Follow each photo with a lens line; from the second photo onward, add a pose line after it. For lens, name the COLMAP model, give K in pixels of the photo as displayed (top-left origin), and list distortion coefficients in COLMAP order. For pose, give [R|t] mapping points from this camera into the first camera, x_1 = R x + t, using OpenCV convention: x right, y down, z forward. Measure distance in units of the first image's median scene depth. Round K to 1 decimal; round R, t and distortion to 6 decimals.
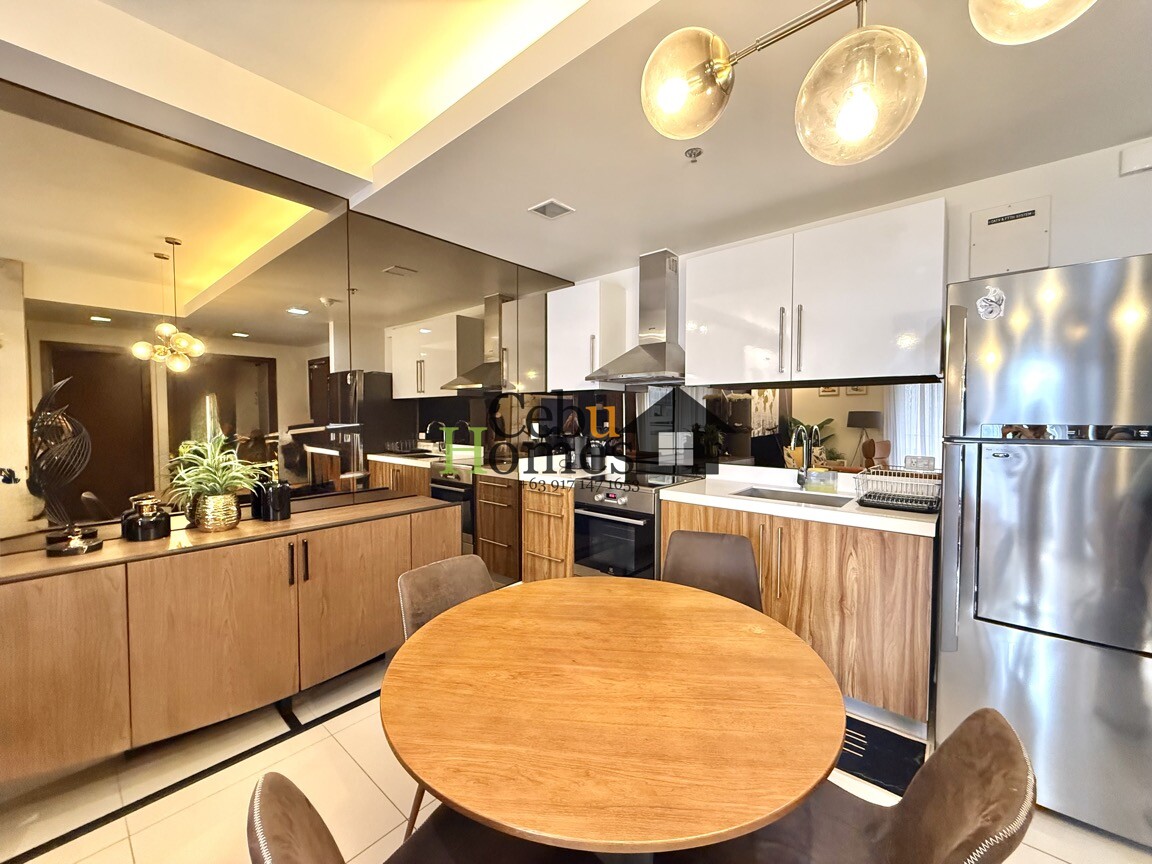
lens RADIAL K [[459.5, 0, 576.0], [0, 459.5, 432.0], [0, 0, 1]] dist [-0.000552, 0.000153]
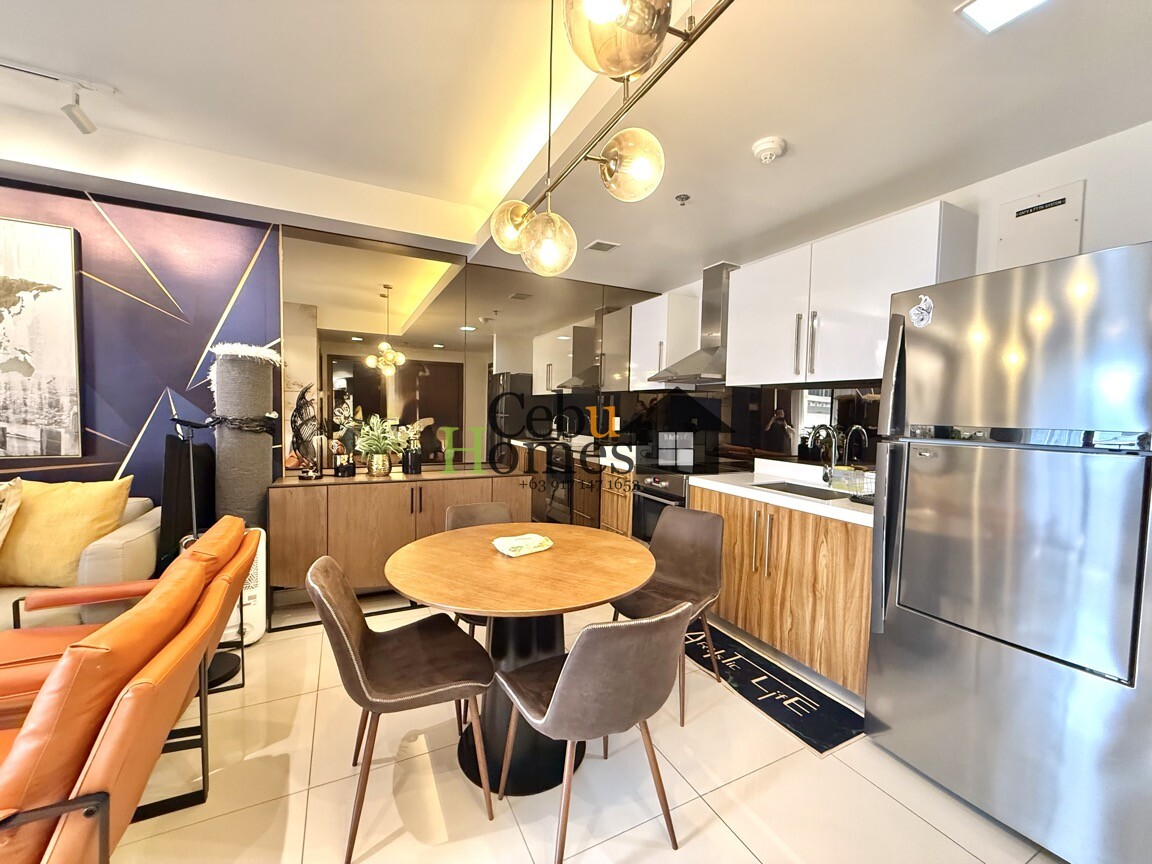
lens RADIAL K [[459.5, 0, 576.0], [0, 459.5, 432.0], [0, 0, 1]] dist [-0.000552, 0.000153]
pose [[0.924702, 0.038406, -0.378750, 0.431739], [-0.035781, 0.999262, 0.013970, 0.010024], [0.379007, 0.000633, 0.925393, -0.218111]]
